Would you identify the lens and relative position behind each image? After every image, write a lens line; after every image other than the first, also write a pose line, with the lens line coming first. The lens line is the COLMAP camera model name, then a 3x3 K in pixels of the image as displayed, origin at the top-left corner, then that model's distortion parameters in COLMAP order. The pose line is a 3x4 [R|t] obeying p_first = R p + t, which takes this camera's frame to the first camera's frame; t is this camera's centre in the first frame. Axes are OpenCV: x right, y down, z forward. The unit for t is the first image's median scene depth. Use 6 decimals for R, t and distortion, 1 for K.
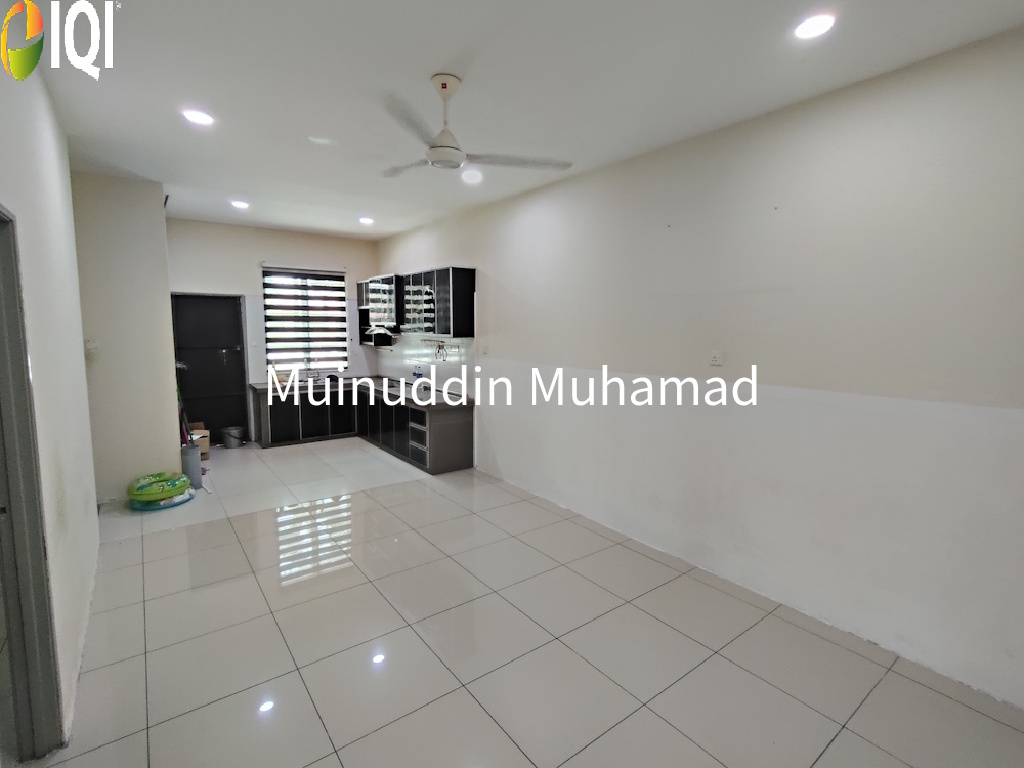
lens RADIAL K [[492.0, 0, 525.9], [0, 492.0, 381.2], [0, 0, 1]] dist [-0.014204, -0.000061]
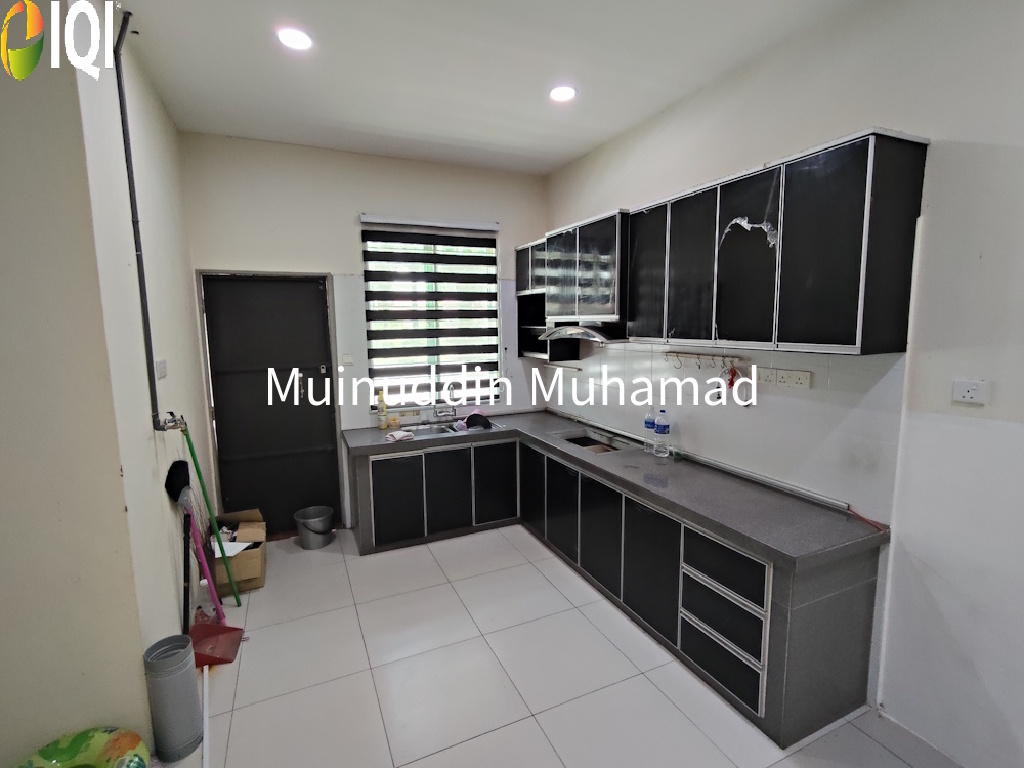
lens RADIAL K [[480.8, 0, 506.3], [0, 480.8, 379.0], [0, 0, 1]] dist [0.000969, 0.000330]
pose [[0.969951, 0.004250, -0.243262, -0.242065], [-0.002804, 0.999976, 0.006288, -0.058879], [0.243283, -0.005417, 0.969940, 0.502453]]
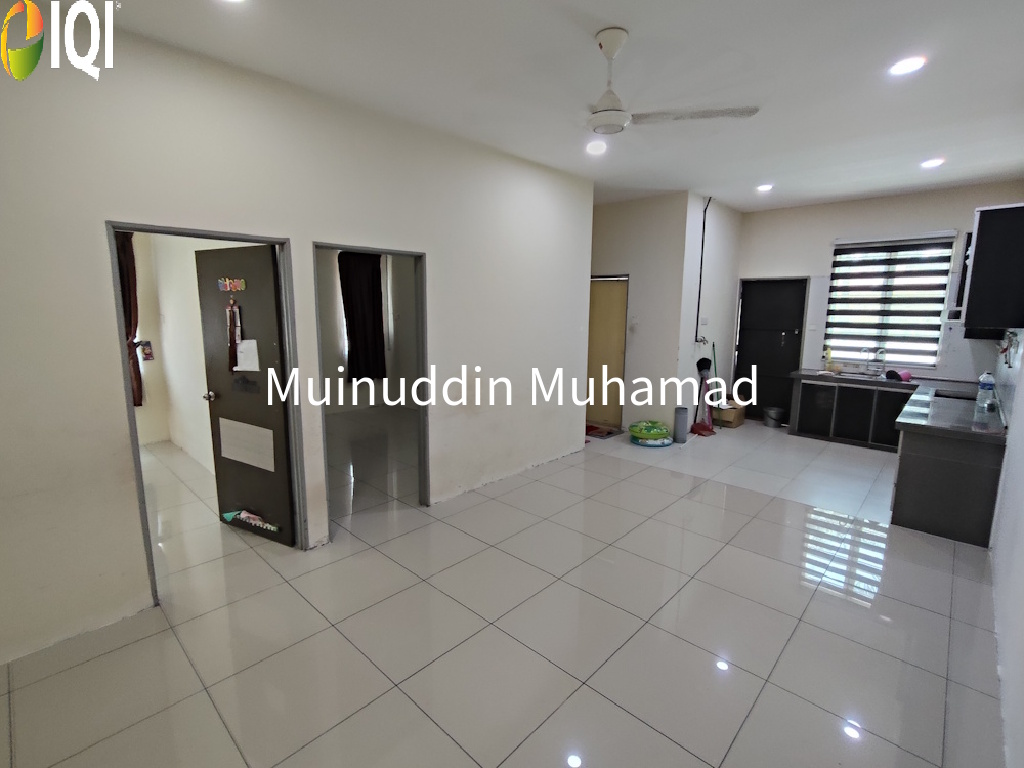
lens RADIAL K [[480.8, 0, 506.3], [0, 480.8, 379.0], [0, 0, 1]] dist [0.000969, 0.000330]
pose [[0.135256, 0.140263, -0.980832, 0.300285], [-0.117425, 0.985222, 0.124698, -0.024327], [0.983828, 0.098308, 0.149728, 0.277026]]
